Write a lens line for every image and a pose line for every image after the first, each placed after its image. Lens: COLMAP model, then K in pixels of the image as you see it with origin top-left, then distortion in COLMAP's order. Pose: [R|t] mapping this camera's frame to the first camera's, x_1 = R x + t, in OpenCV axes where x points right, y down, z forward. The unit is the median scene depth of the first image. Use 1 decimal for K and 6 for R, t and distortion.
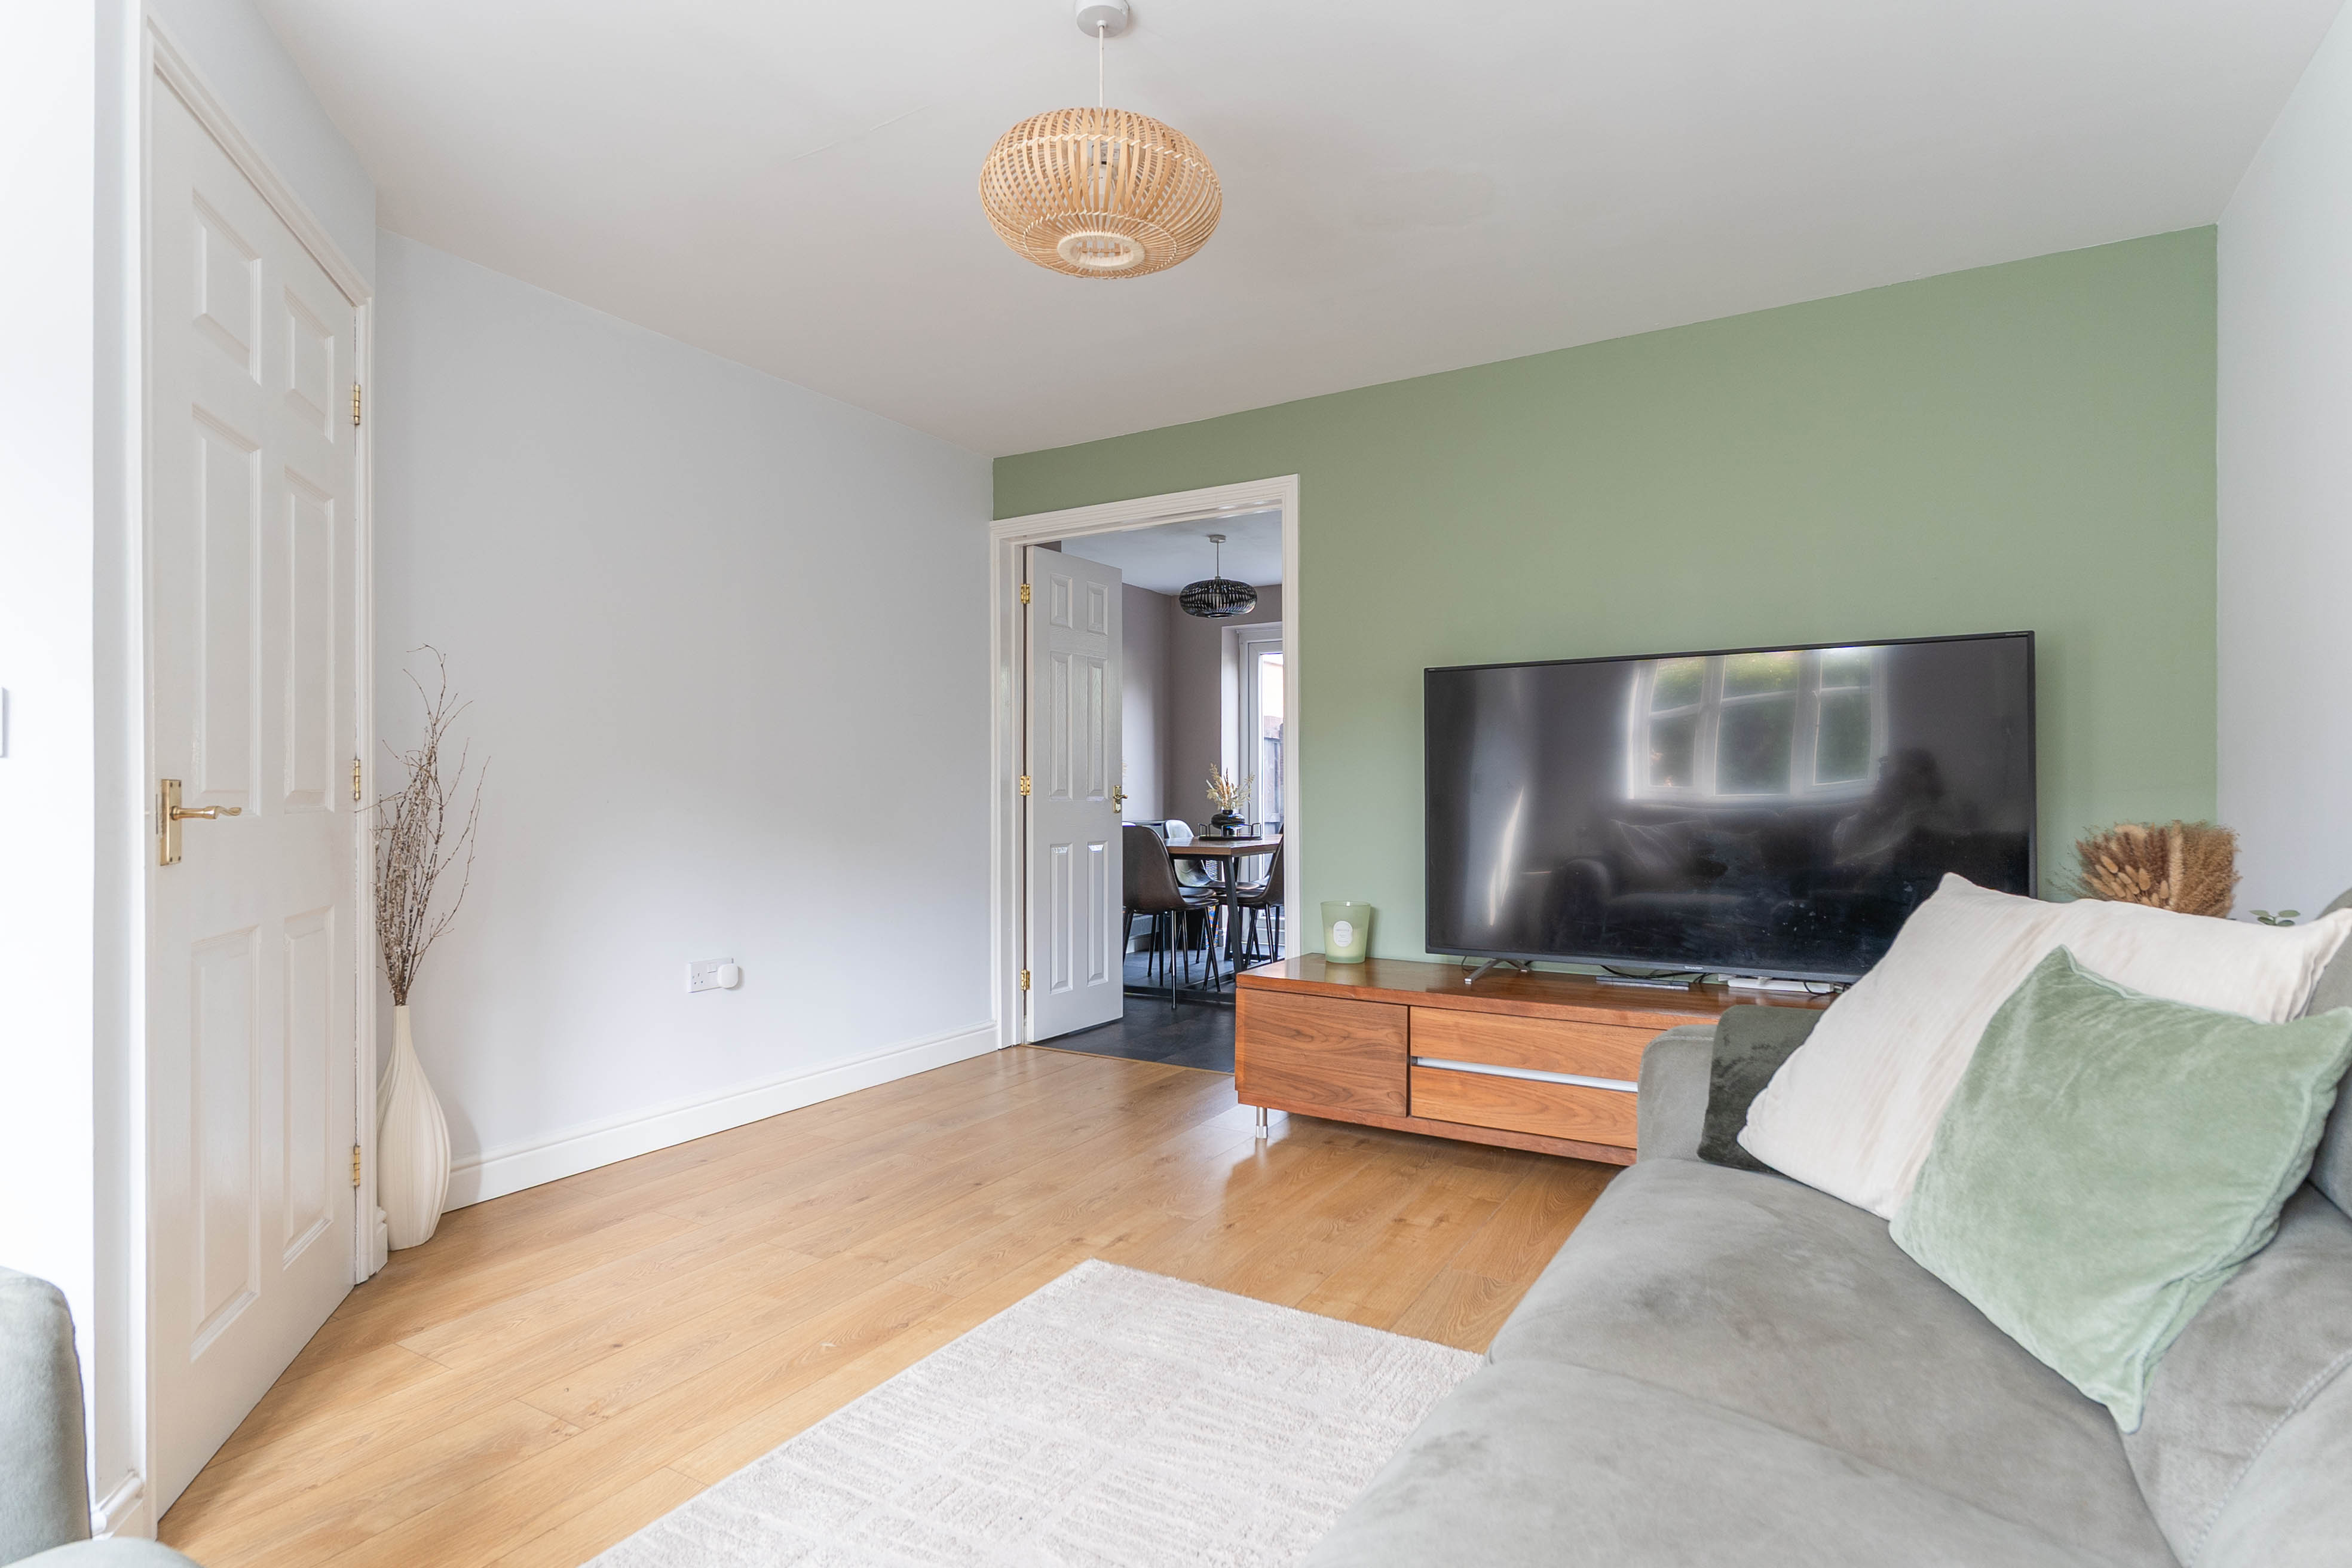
lens RADIAL K [[1183.0, 0, 1103.1], [0, 1183.0, 789.0], [0, 0, 1]] dist [0.006065, -0.001810]
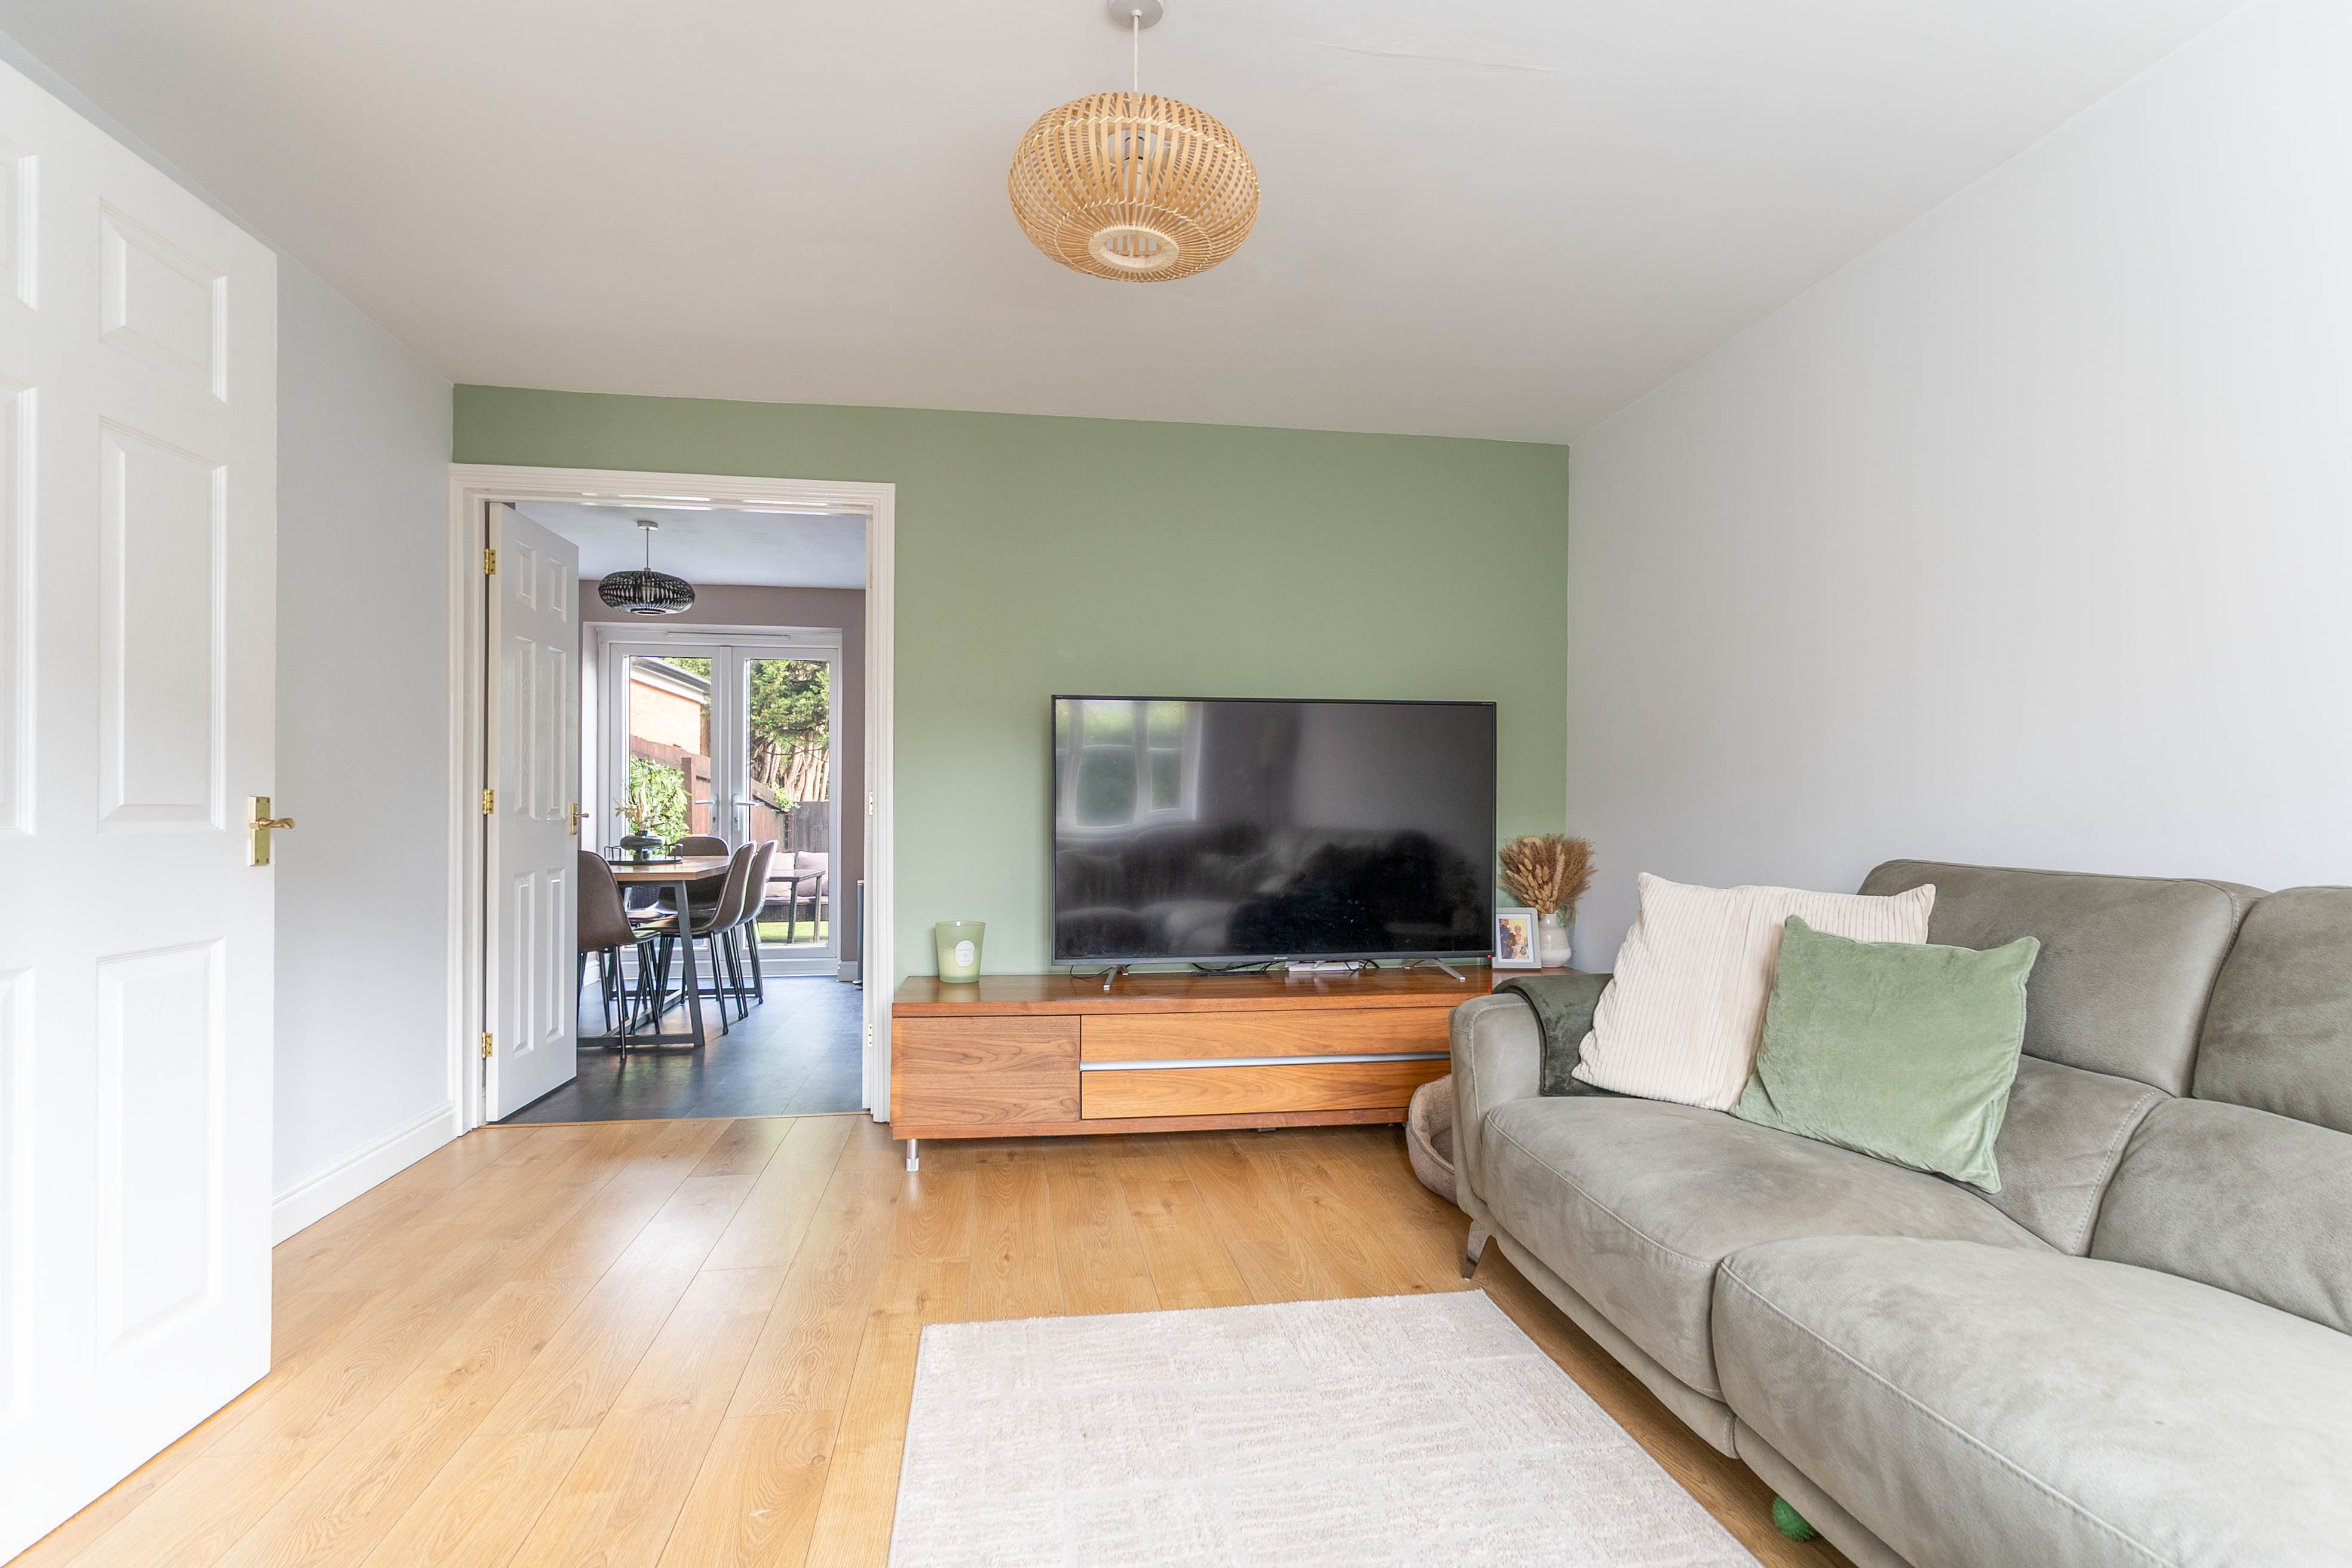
lens RADIAL K [[1183.0, 0, 1123.4], [0, 1183.0, 812.2], [0, 0, 1]] dist [0.006065, -0.001810]
pose [[0.759916, 0.003233, 0.650013, -0.393672], [-0.006244, 0.999978, 0.002326, -0.000754], [-0.649991, -0.005826, 0.759920, 0.171194]]
